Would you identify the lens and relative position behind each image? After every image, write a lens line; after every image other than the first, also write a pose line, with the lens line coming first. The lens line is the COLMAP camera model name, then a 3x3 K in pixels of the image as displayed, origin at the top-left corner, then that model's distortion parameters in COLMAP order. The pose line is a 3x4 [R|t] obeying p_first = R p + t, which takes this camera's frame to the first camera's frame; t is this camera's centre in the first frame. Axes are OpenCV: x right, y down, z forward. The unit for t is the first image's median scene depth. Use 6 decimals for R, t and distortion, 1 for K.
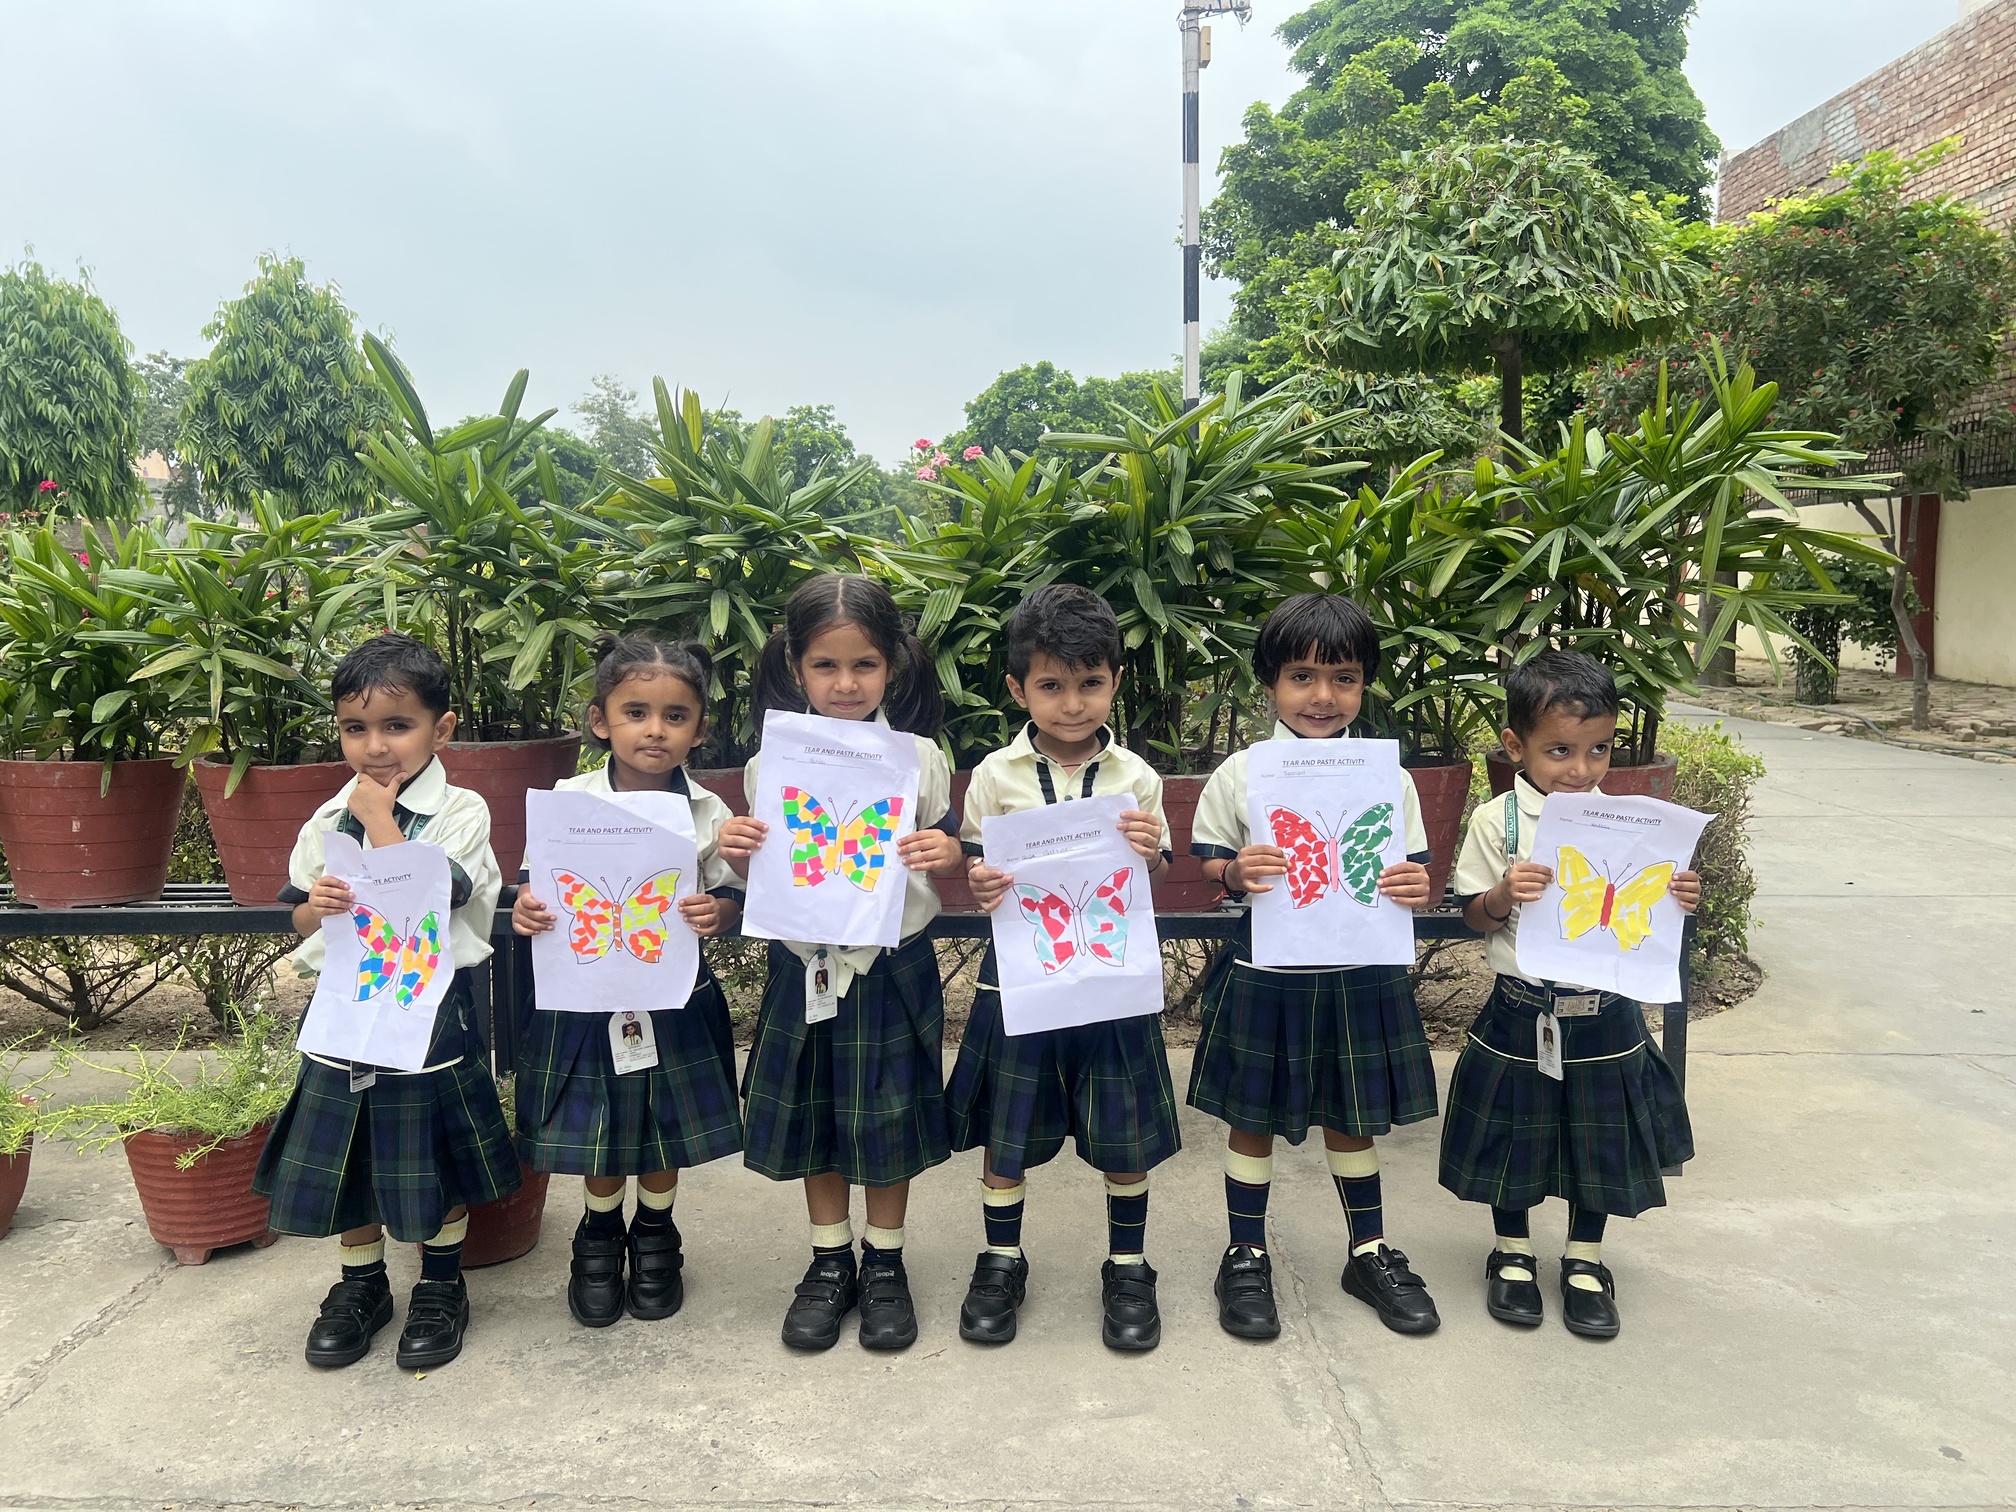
lens RADIAL K [[1536.7, 0, 1054.4], [0, 1536.7, 741.5], [0, 0, 1]] dist [0.050890, -0.051893]
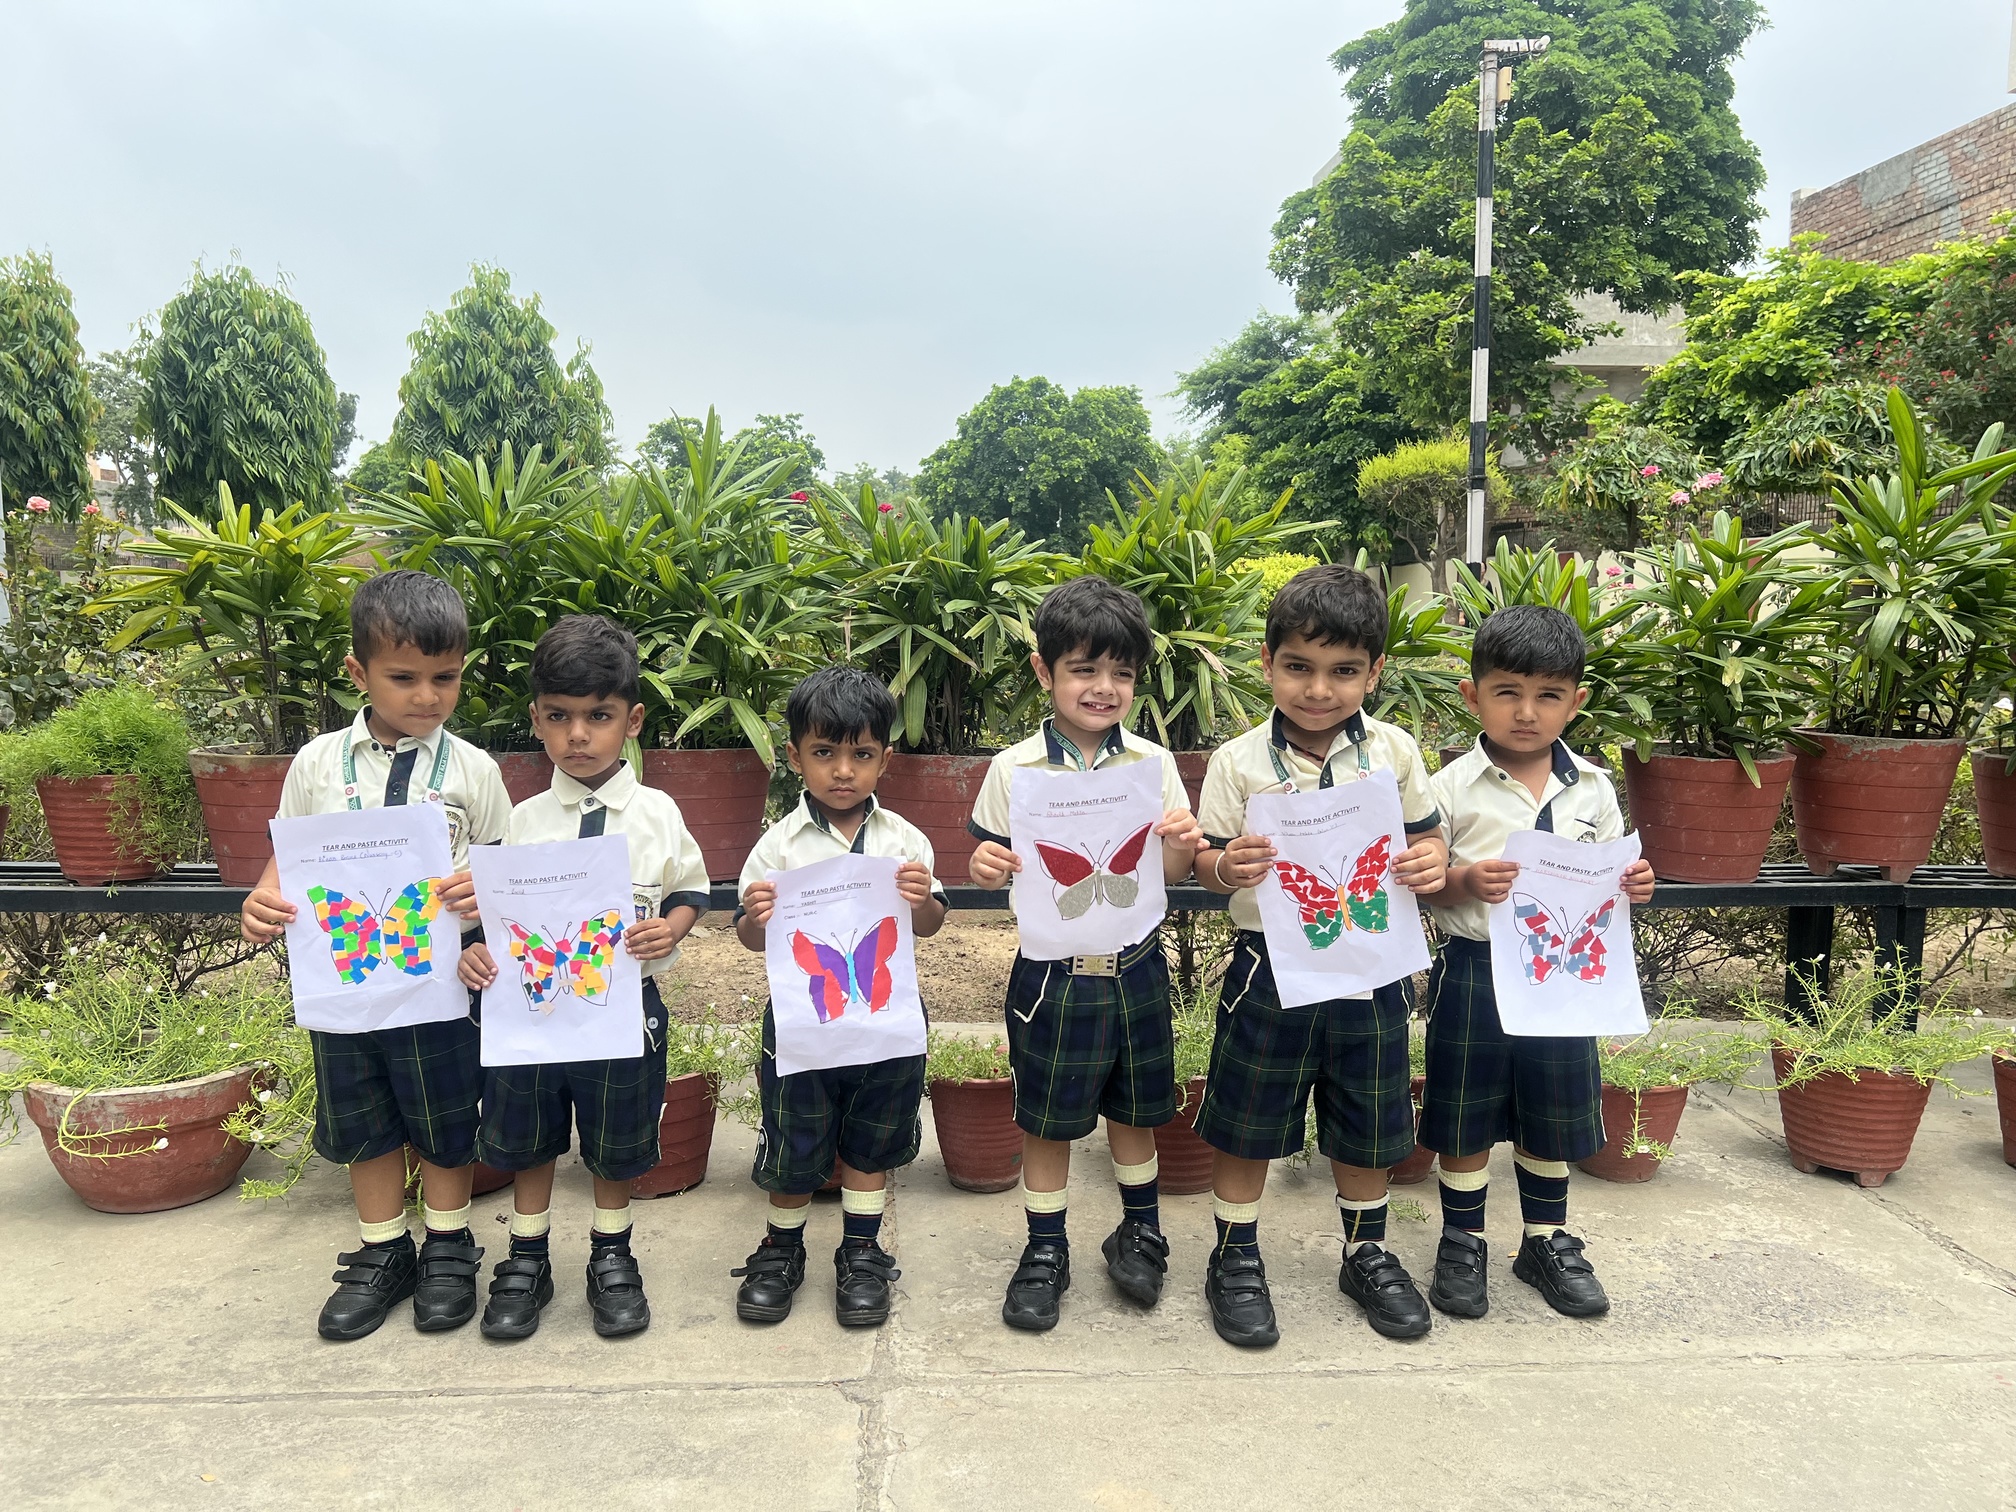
lens RADIAL K [[1536.7, 0, 1002.3], [0, 1536.7, 765.0], [0, 0, 1]] dist [0.050890, -0.051893]
pose [[0.998635, 0.003391, 0.052114, -0.162273], [-0.003744, 0.999971, 0.006679, 0.004275], [-0.052090, -0.006865, 0.998619, -0.025816]]
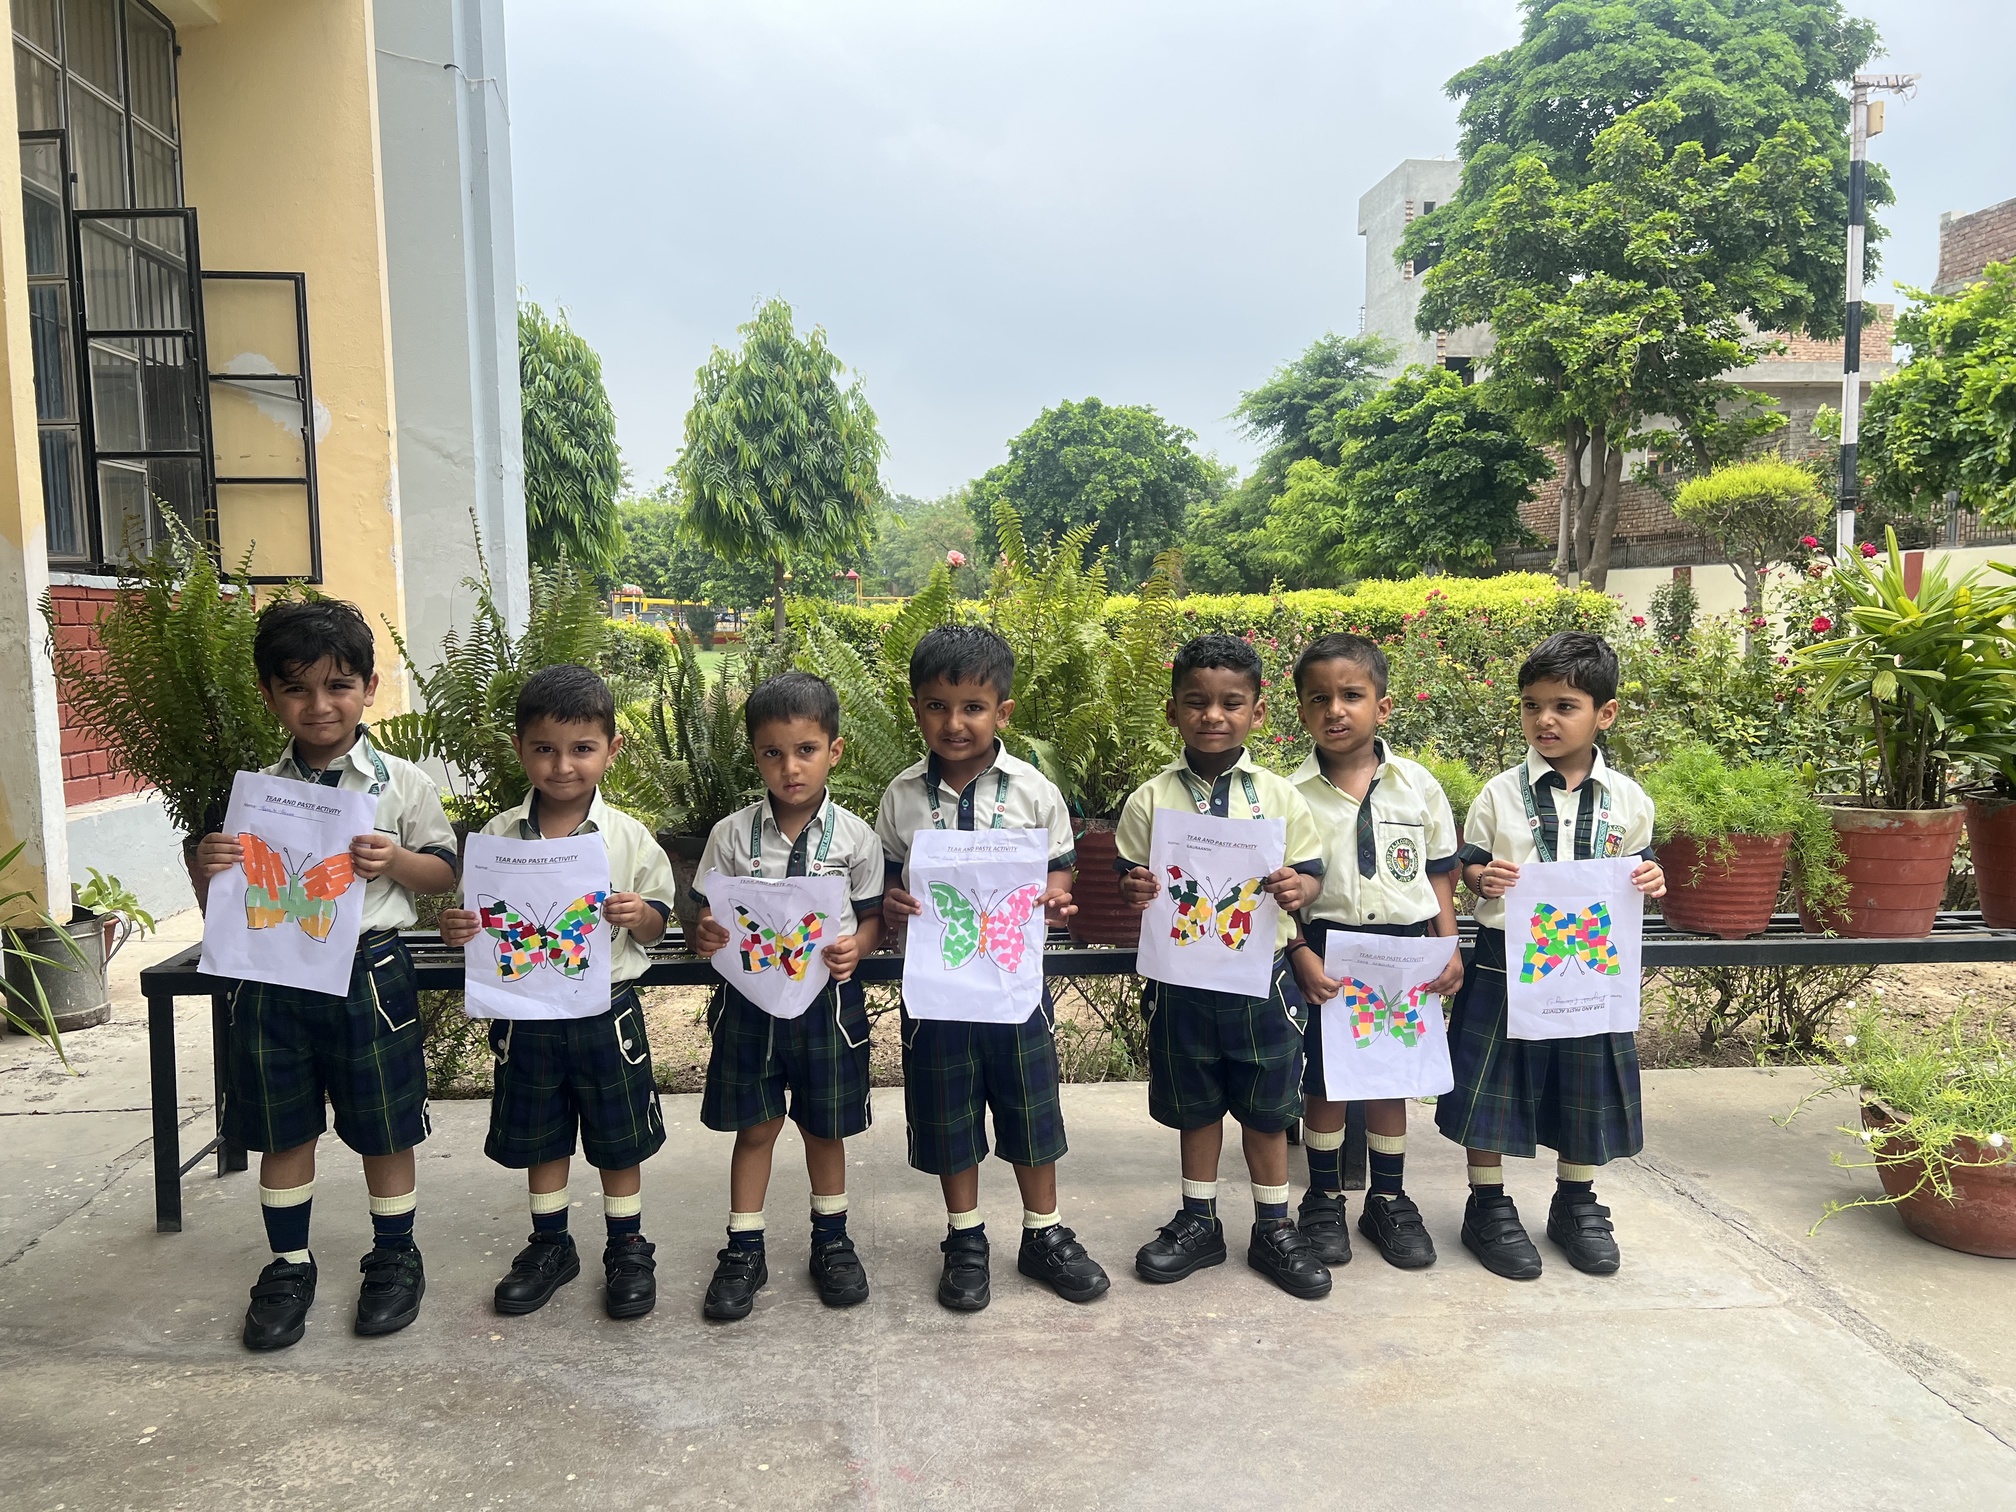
lens RADIAL K [[1536.7, 0, 974.2], [0, 1536.7, 767.7], [0, 0, 1]] dist [0.050890, -0.051893]
pose [[0.995271, -0.016445, 0.095737, -0.357849], [0.016668, 0.999860, -0.001524, -0.003168], [-0.095699, 0.003113, 0.995405, -0.010910]]
